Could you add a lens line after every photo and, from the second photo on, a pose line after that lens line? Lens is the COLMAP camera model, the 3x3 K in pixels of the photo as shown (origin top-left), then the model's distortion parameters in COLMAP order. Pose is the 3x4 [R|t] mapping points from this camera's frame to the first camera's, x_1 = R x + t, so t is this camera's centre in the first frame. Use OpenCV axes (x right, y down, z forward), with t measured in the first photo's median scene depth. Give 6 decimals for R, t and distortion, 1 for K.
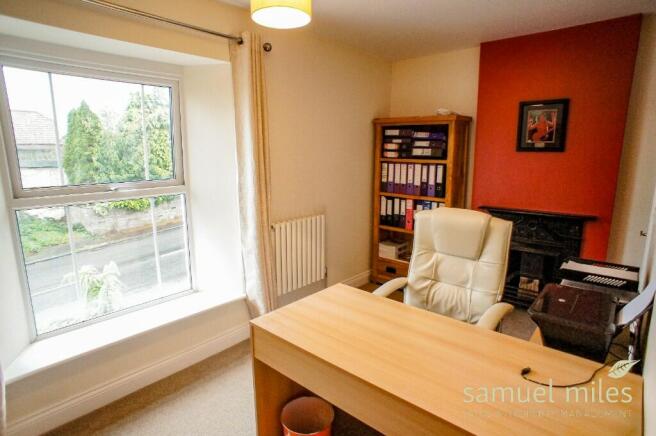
lens RADIAL K [[353.3, 0, 326.5], [0, 353.3, 216.0], [0, 0, 1]] dist [-0.049748, 0.025319]
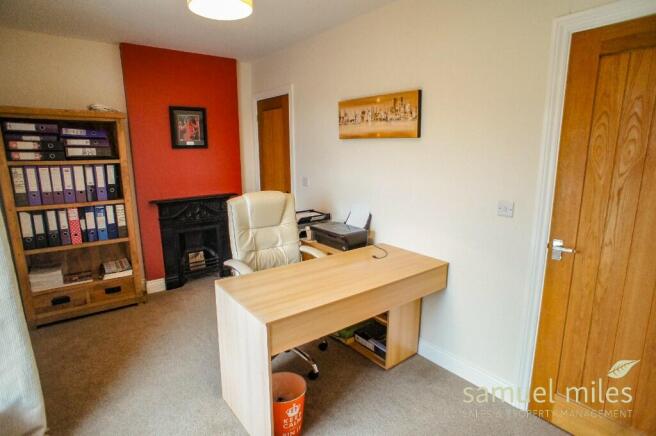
lens RADIAL K [[353.3, 0, 325.0], [0, 353.3, 219.9], [0, 0, 1]] dist [-0.049748, 0.025319]
pose [[0.220966, -0.200658, 0.954416, -0.443734], [0.183512, 0.969680, 0.161381, -0.045176], [-0.957861, 0.139488, 0.251089, 0.225297]]
